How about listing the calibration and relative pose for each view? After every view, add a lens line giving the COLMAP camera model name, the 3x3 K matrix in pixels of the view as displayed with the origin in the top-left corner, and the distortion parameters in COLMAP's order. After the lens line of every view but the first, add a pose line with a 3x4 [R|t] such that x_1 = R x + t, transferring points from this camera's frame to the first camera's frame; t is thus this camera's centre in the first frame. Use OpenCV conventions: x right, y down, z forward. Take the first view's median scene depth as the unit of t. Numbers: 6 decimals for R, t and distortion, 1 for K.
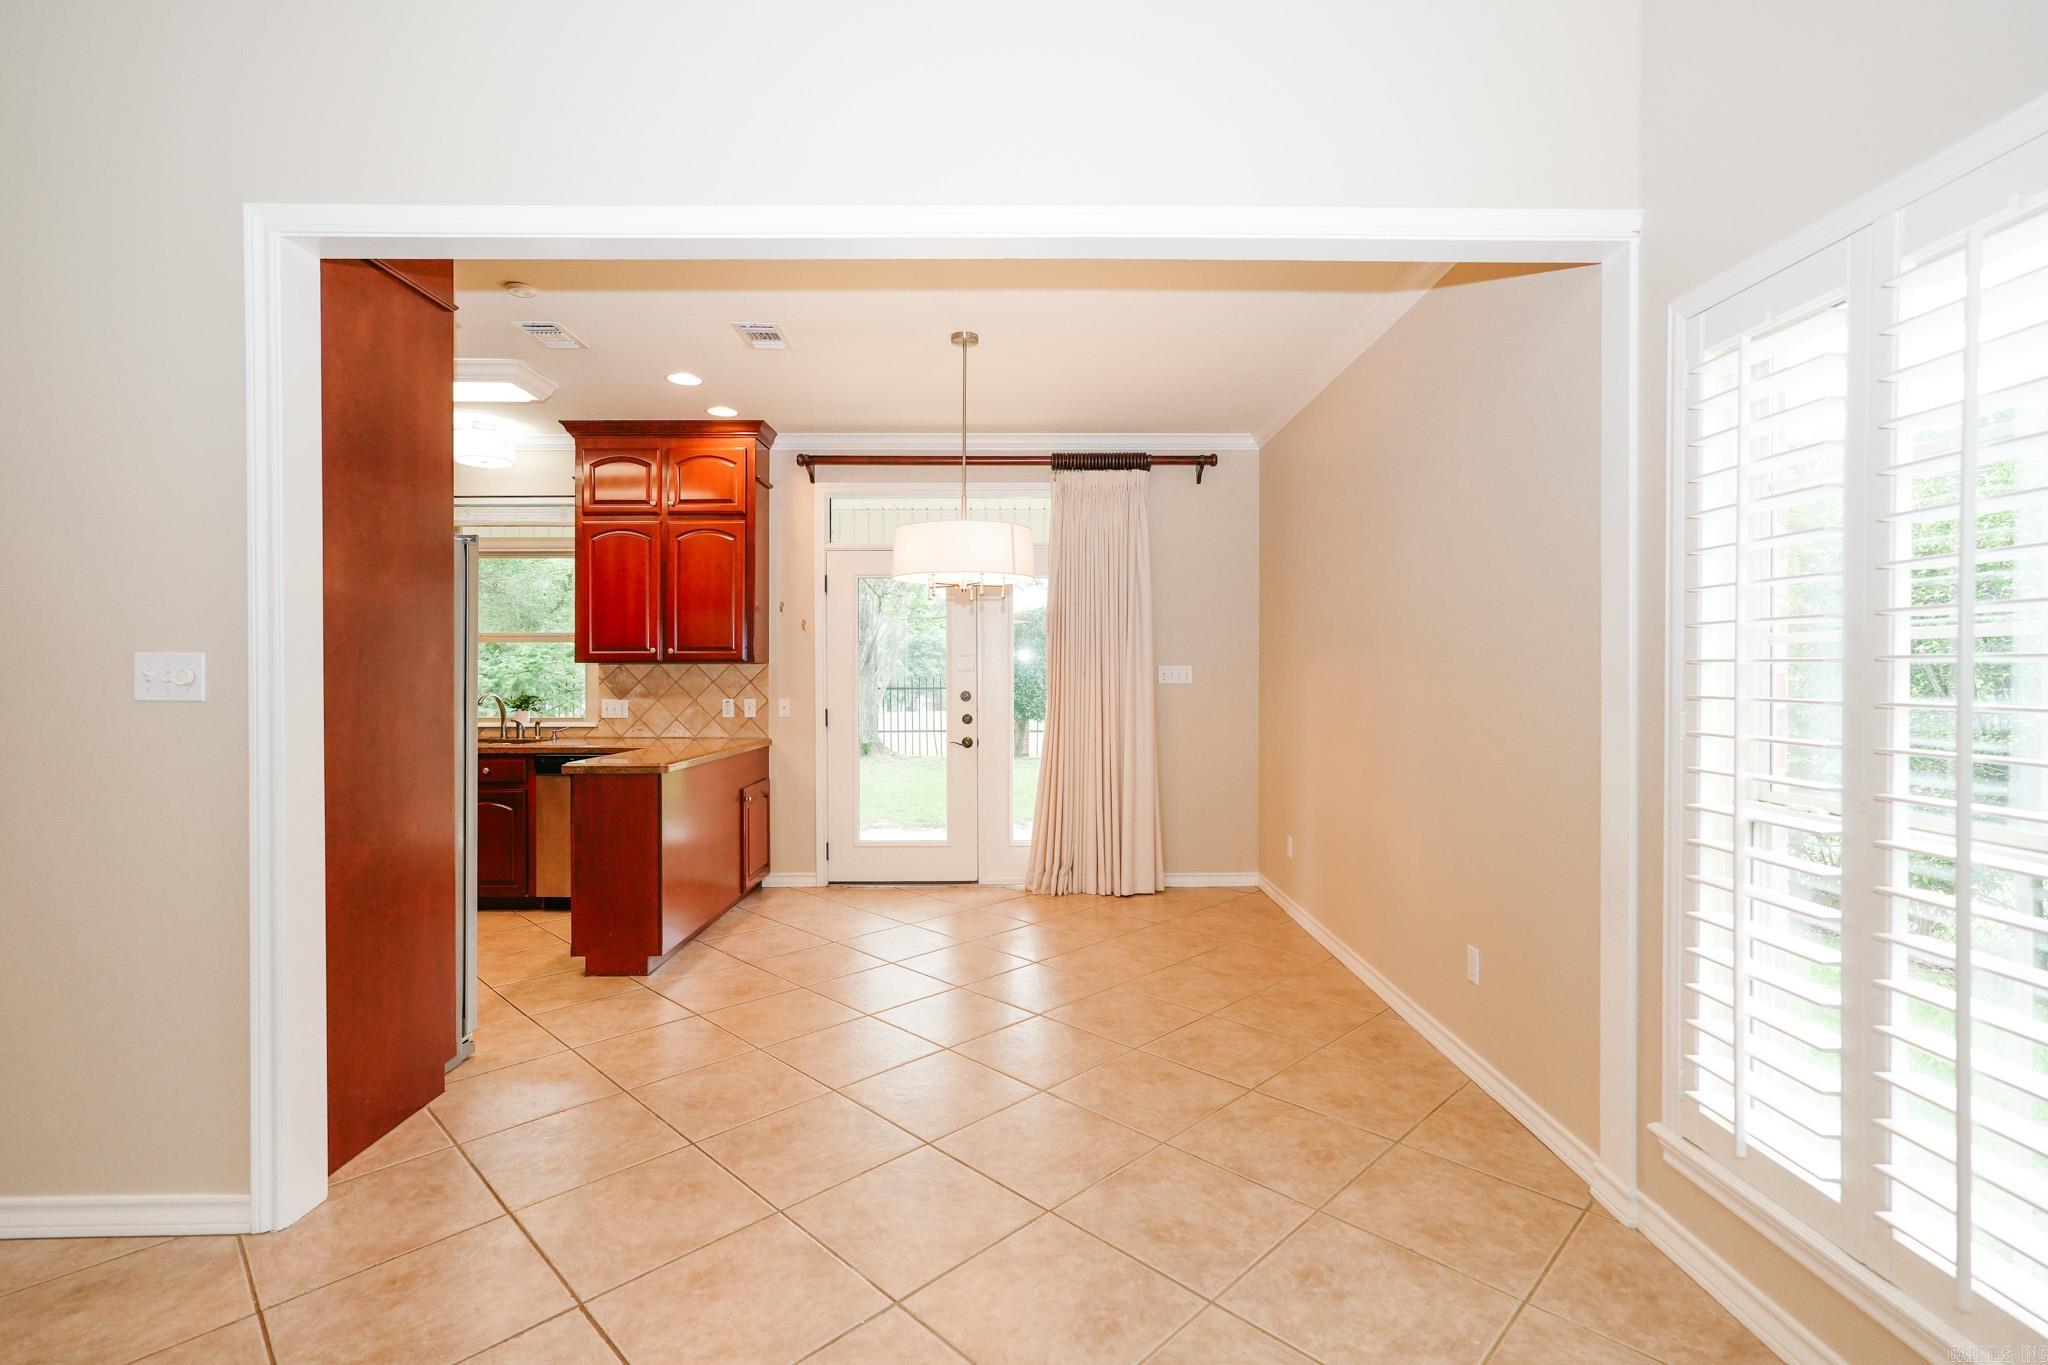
lens RADIAL K [[912.5, 0, 1039.9], [0, 912.5, 668.2], [0, 0, 1]] dist [-0.018286, 0.016653]
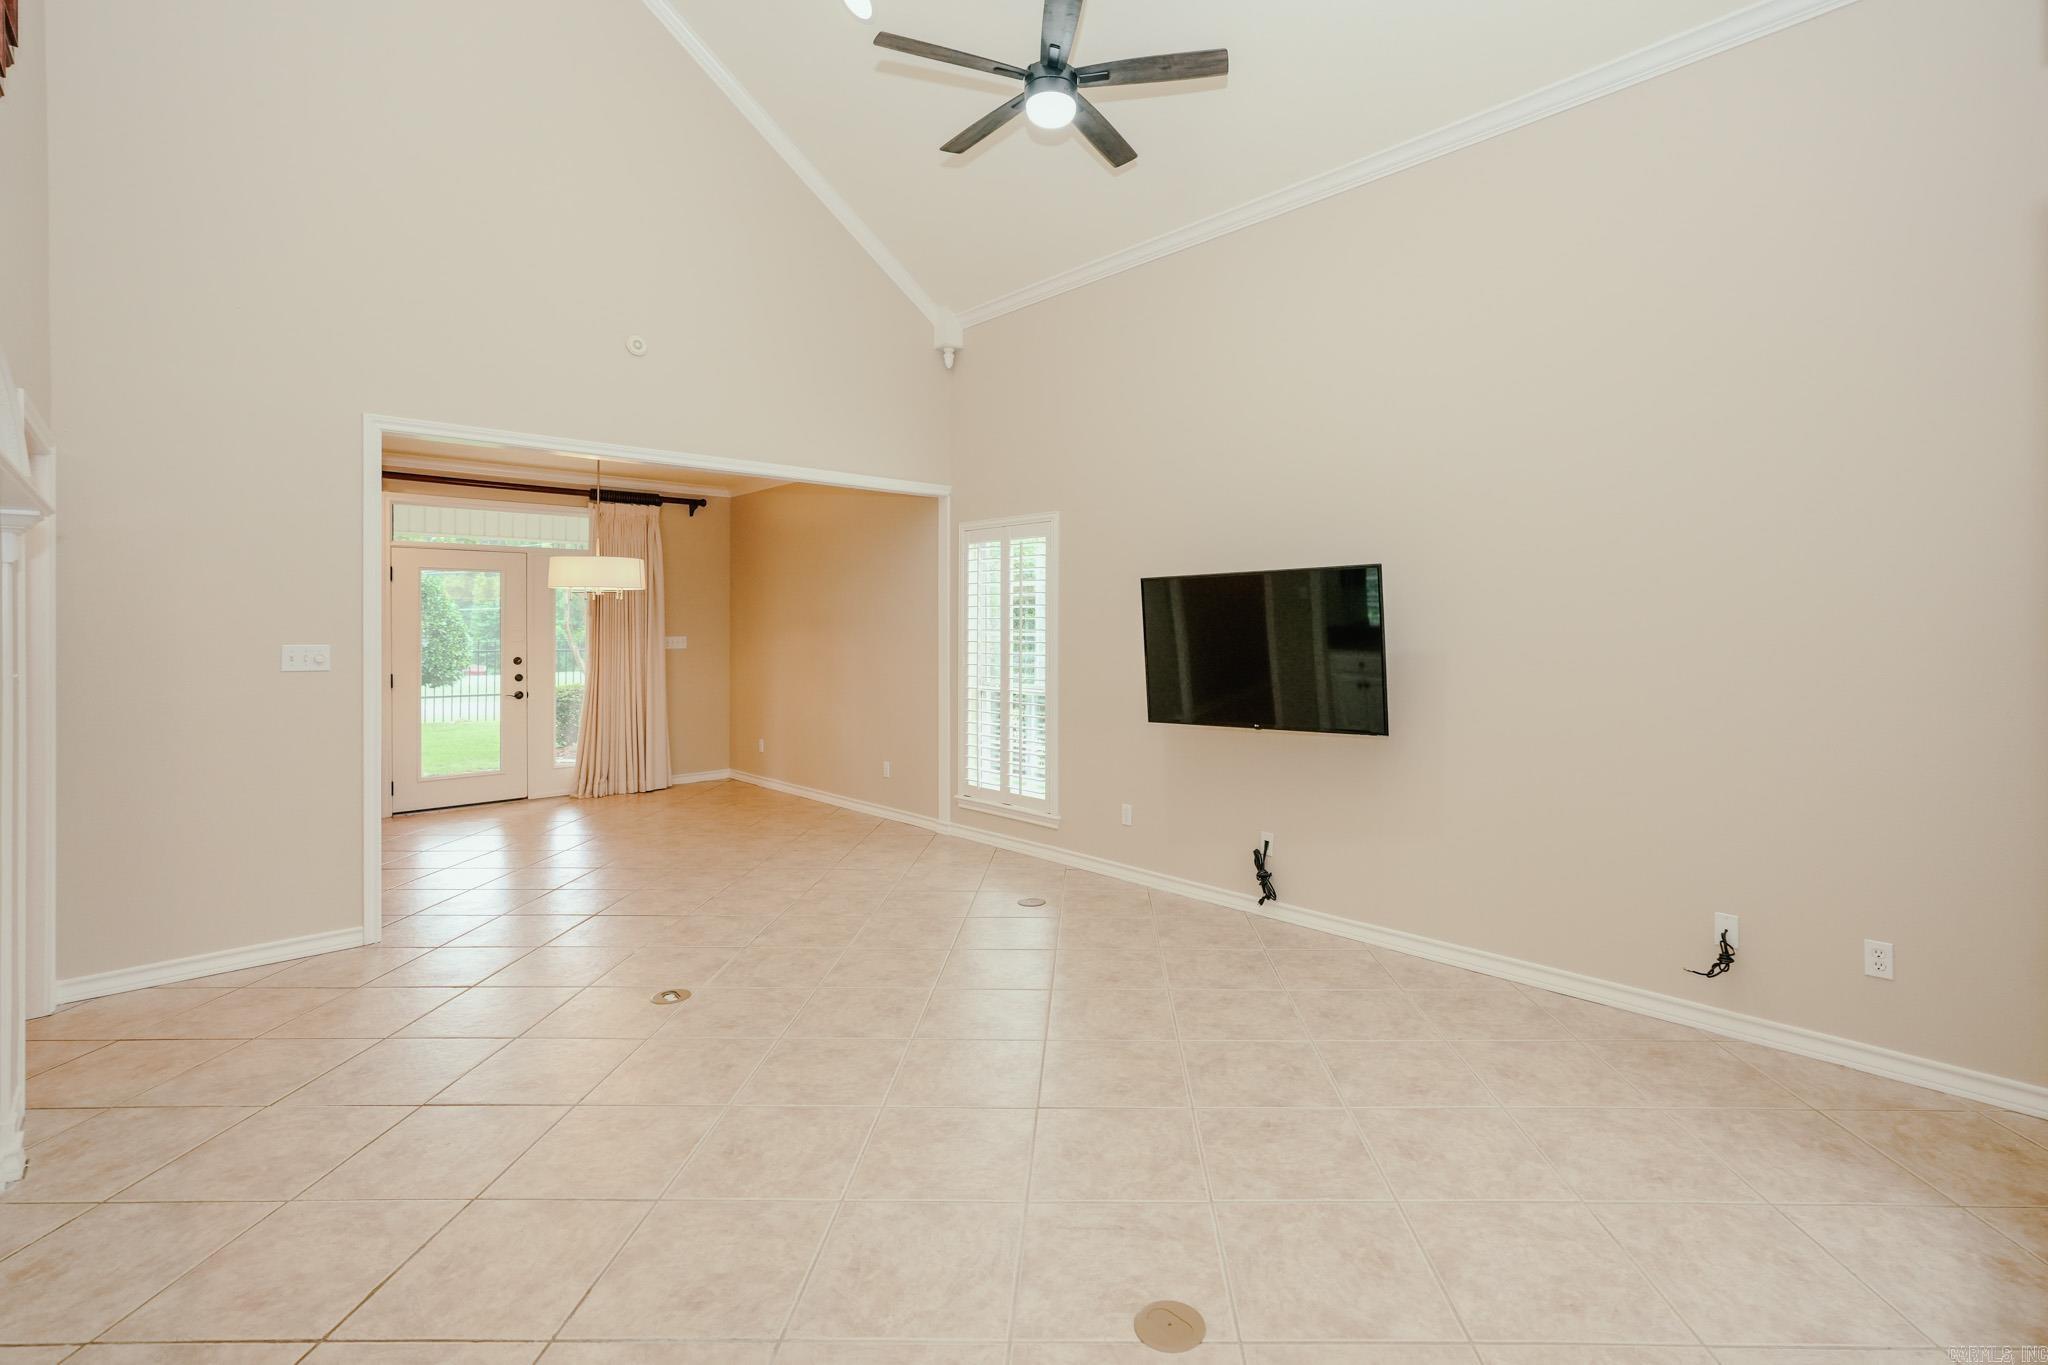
lens RADIAL K [[942.1, 0, 1022.5], [0, 942.1, 673.2], [0, 0, 1]] dist [-0.016784, 0.017159]
pose [[0.757114, -0.033579, 0.652419, -0.446746], [-0.000094, 0.998673, 0.051509, -0.023331], [-0.653282, -0.039060, 0.756106, -0.564235]]
